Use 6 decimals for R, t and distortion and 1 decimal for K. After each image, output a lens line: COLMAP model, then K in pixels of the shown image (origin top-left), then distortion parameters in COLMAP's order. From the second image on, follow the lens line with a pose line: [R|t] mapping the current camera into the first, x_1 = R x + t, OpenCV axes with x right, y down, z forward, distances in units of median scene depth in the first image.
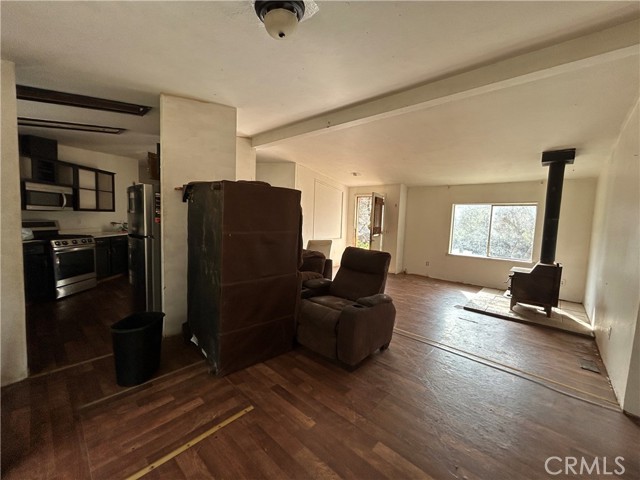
lens RADIAL K [[256.2, 0, 320.0], [0, 256.2, 240.0], [0, 0, 1]] dist [0.000083, 0.000126]
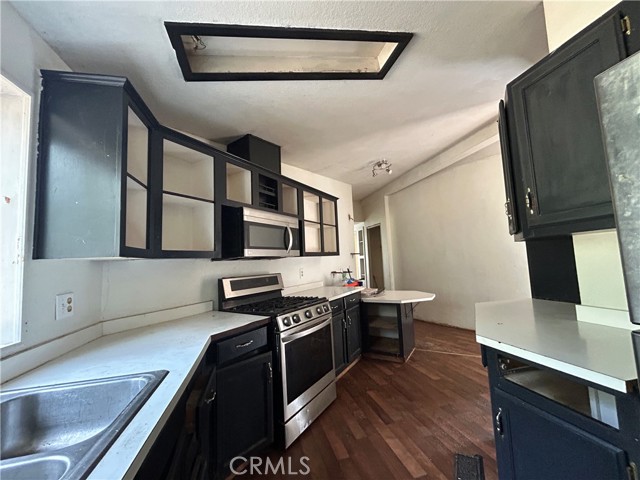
lens RADIAL K [[256.2, 0, 320.0], [0, 256.2, 240.0], [0, 0, 1]] dist [0.000083, 0.000126]
pose [[0.821372, -0.130223, -0.555328, -0.583487], [0.039780, 0.984297, -0.171979, -0.045943], [0.569004, 0.119168, 0.813655, 0.532686]]
